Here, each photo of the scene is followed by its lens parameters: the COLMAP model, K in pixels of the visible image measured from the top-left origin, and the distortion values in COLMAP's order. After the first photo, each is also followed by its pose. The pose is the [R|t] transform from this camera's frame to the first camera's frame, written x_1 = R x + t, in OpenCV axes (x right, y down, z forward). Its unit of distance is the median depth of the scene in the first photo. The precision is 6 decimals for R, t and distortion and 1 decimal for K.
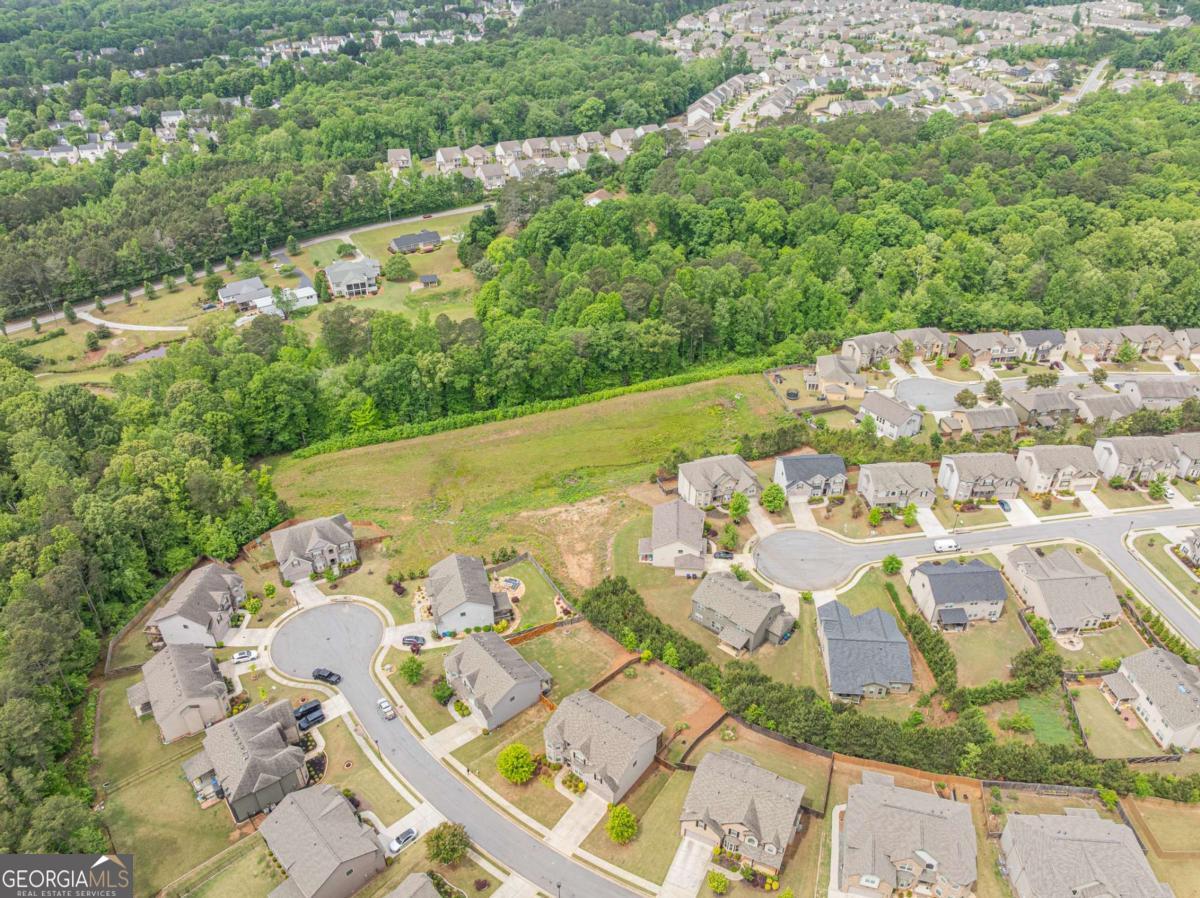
lens RADIAL K [[846.2, 0, 600.0], [0, 846.2, 449.0], [0, 0, 1]] dist [-0.039439, 0.004716]
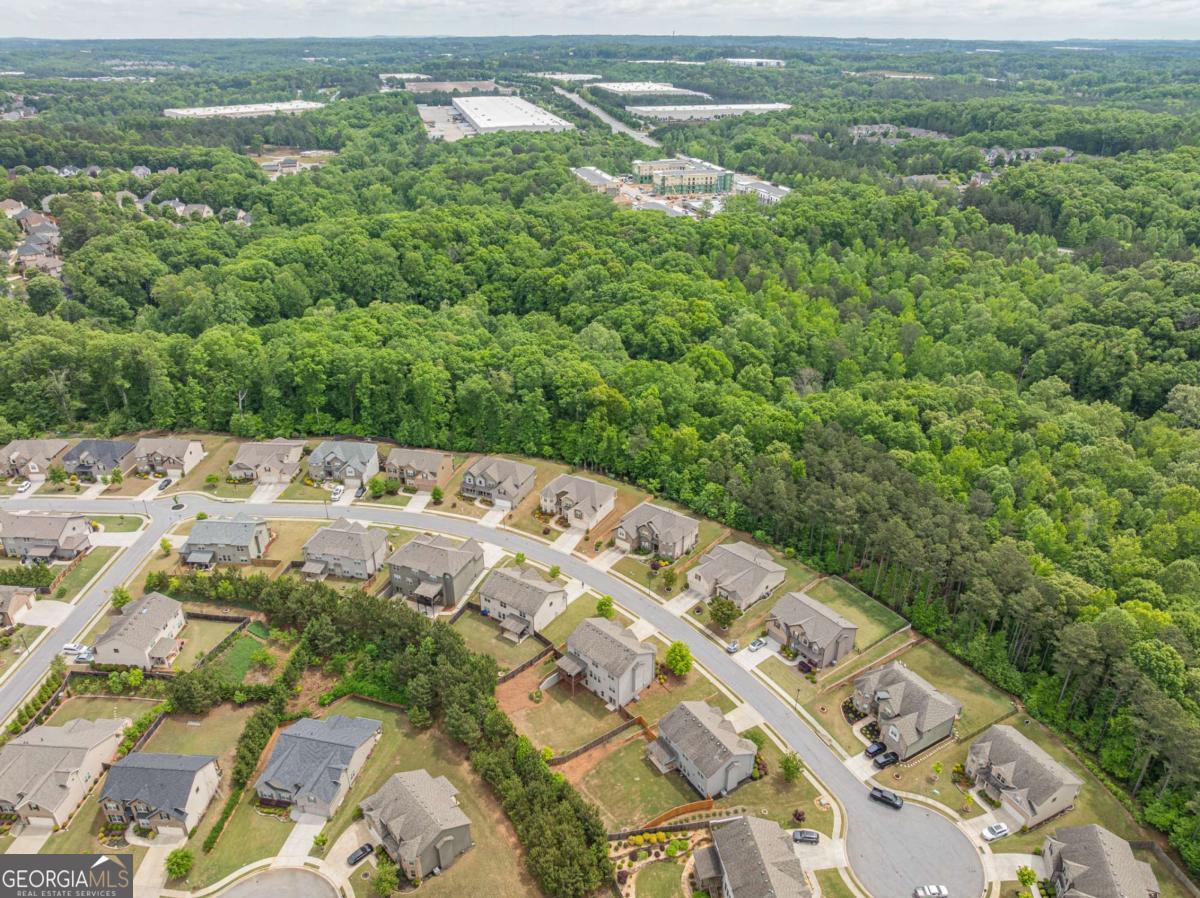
lens RADIAL K [[846.2, 0, 600.0], [0, 846.2, 449.0], [0, 0, 1]] dist [-0.039439, 0.004716]
pose [[-0.990606, -0.060215, 0.122773, -0.064592], [0.074413, 0.515875, 0.853426, -0.479628], [-0.114725, 0.854545, -0.506548, 0.755766]]
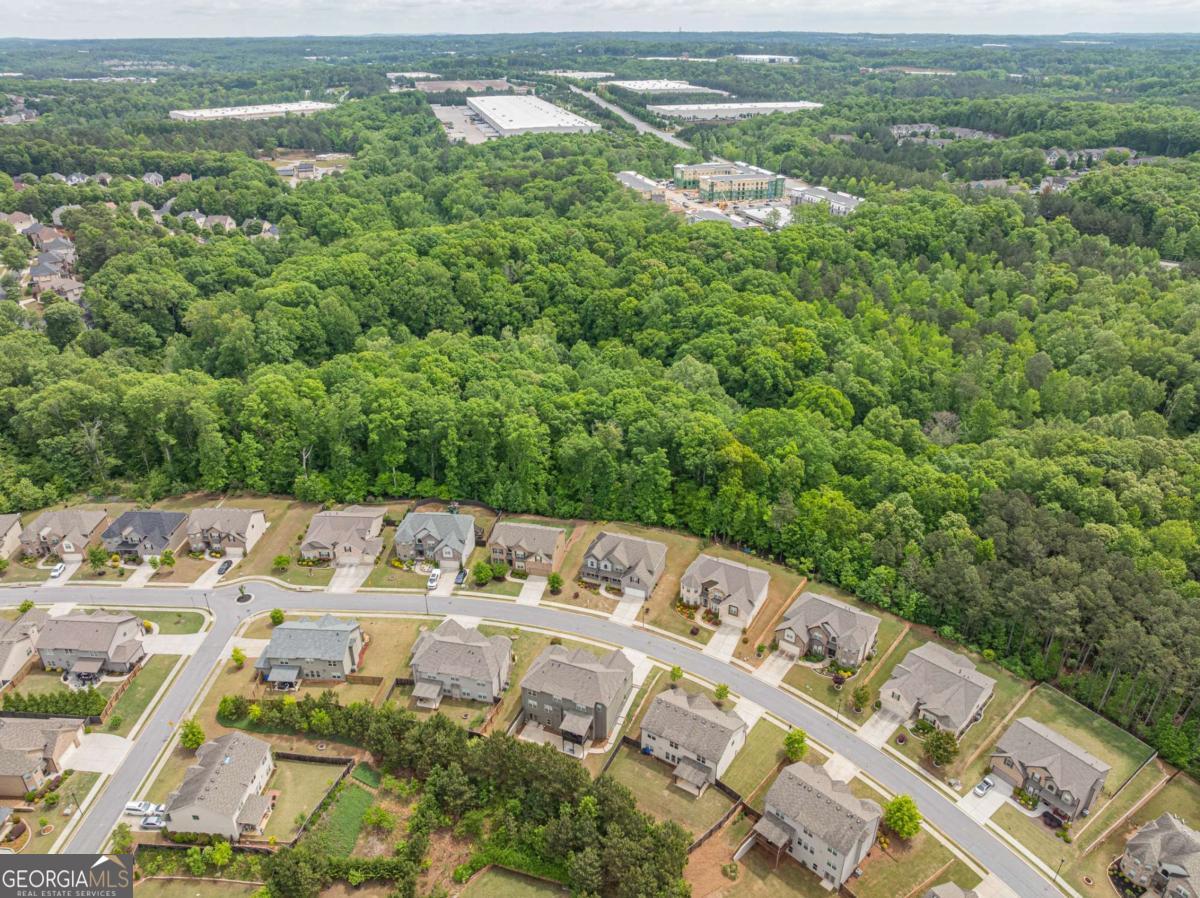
lens RADIAL K [[846.2, 0, 600.0], [0, 846.2, 449.0], [0, 0, 1]] dist [-0.039439, 0.004716]
pose [[-0.991138, -0.053829, 0.121441, 0.089159], [0.076939, 0.512628, 0.855156, -0.403867], [-0.108286, 0.856922, -0.503944, 0.636233]]
